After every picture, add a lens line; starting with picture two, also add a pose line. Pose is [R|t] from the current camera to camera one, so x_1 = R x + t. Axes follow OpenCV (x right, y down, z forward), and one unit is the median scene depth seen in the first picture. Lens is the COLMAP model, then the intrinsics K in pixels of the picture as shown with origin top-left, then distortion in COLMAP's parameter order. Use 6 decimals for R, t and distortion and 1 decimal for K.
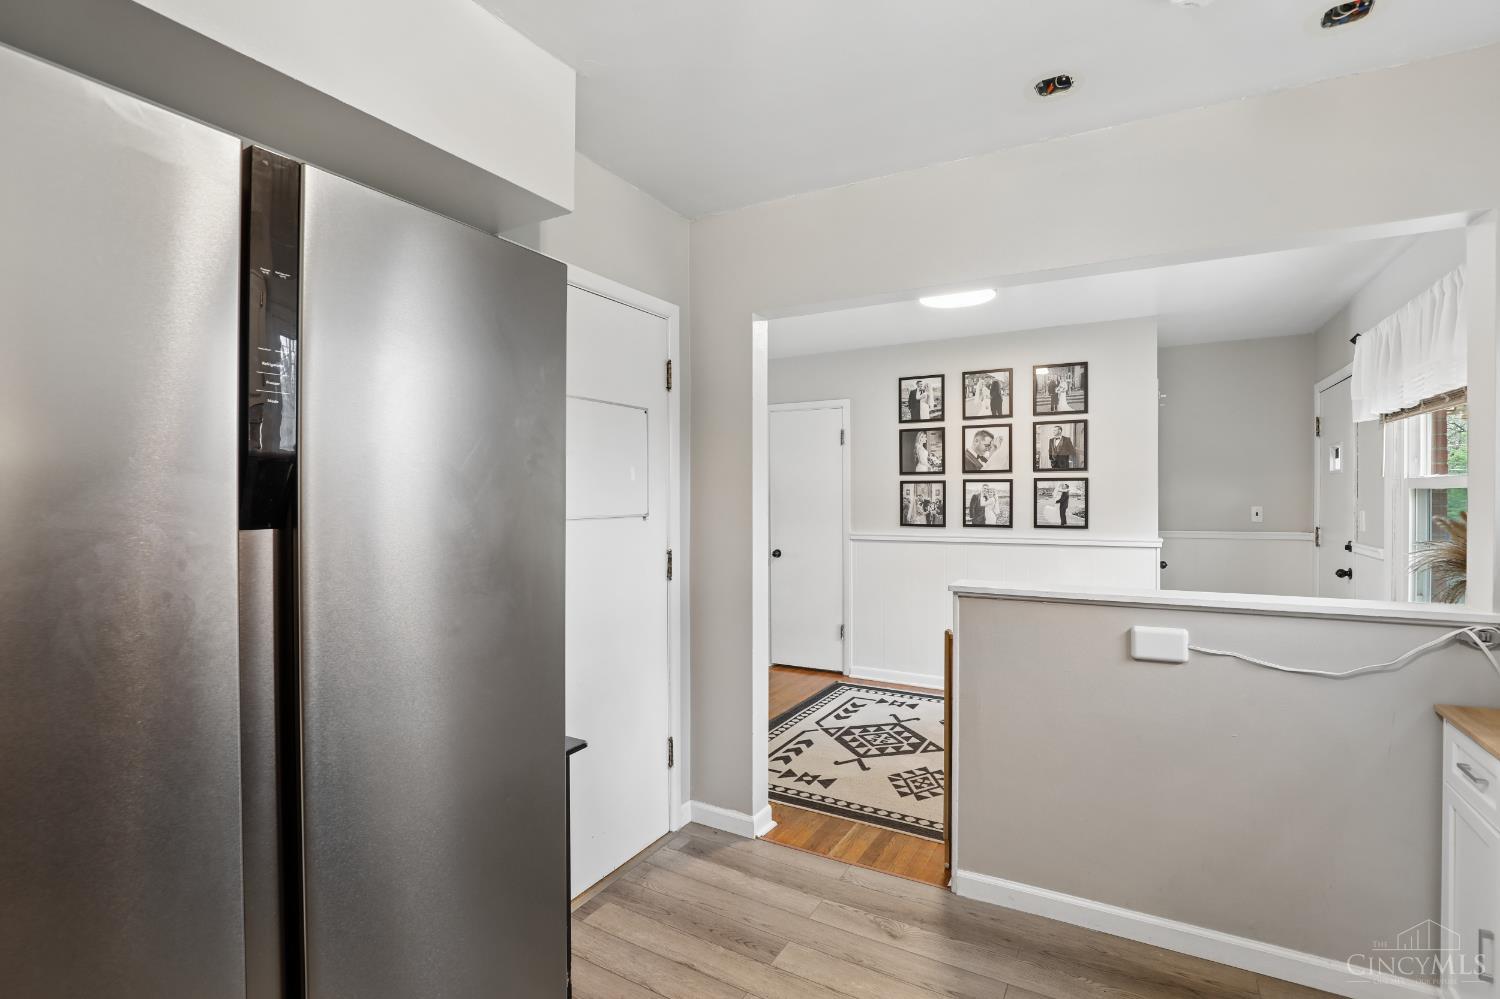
lens RADIAL K [[690.7, 0, 750.0], [0, 690.7, 499.5], [0, 0, 1]] dist [-0.019432, 0.000309]
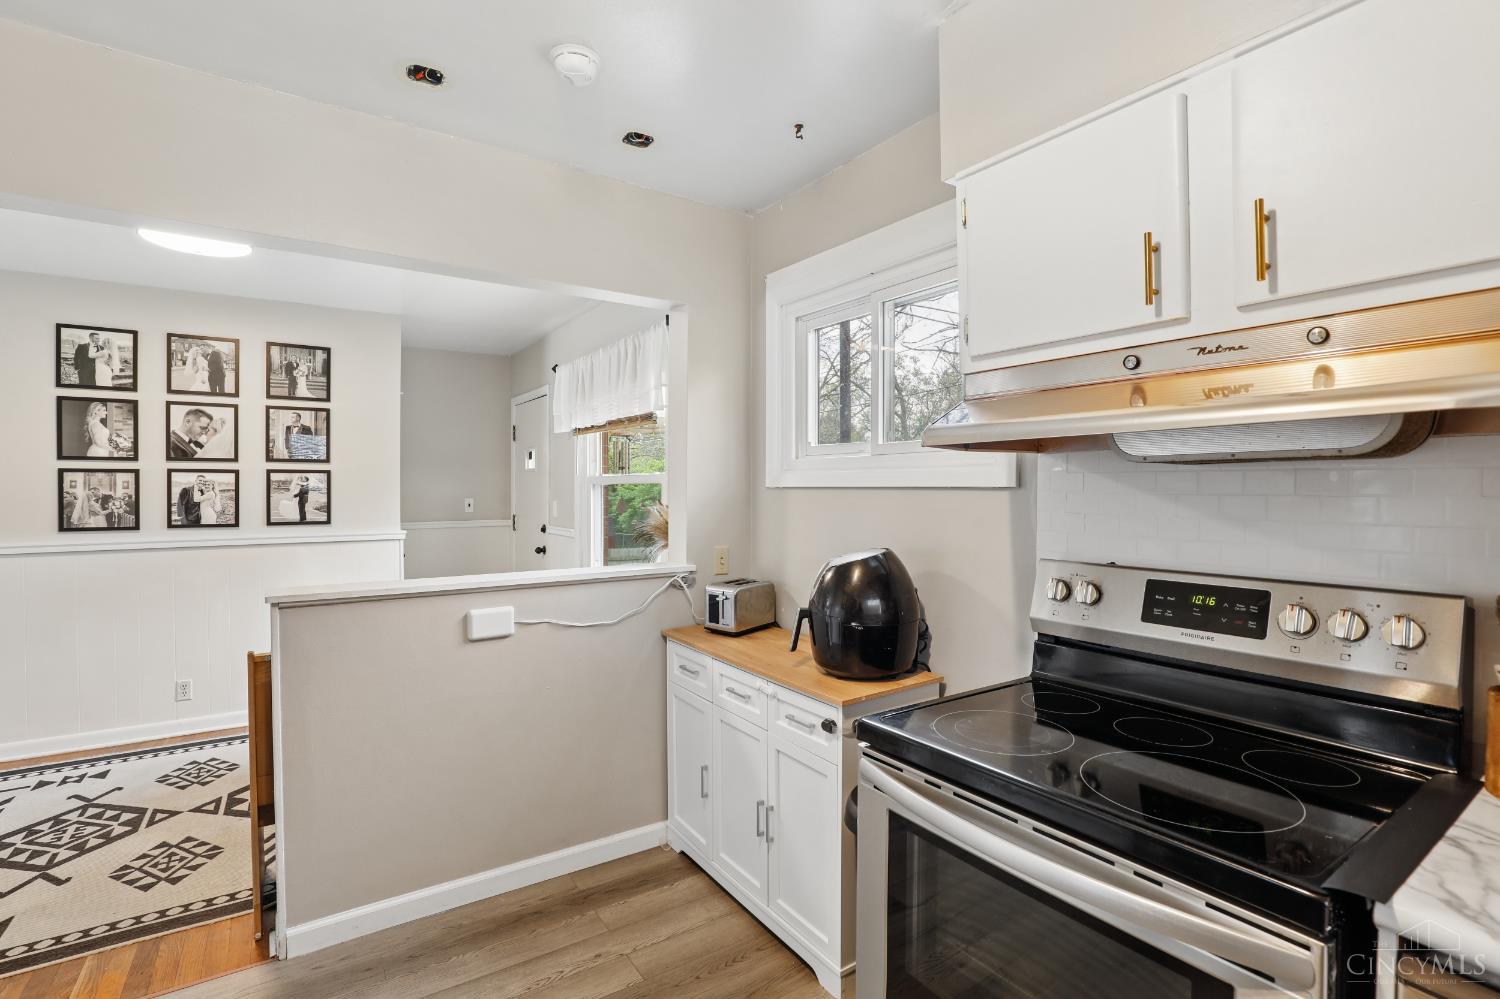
lens RADIAL K [[699.0, 0, 747.6], [0, 699.0, 491.9], [0, 0, 1]] dist [-0.033352, 0.006437]
pose [[0.450963, -0.002781, 0.892538, -0.097006], [0.004686, 0.999989, 0.000748, 0.000275], [-0.892530, 0.003845, 0.450971, 0.055468]]
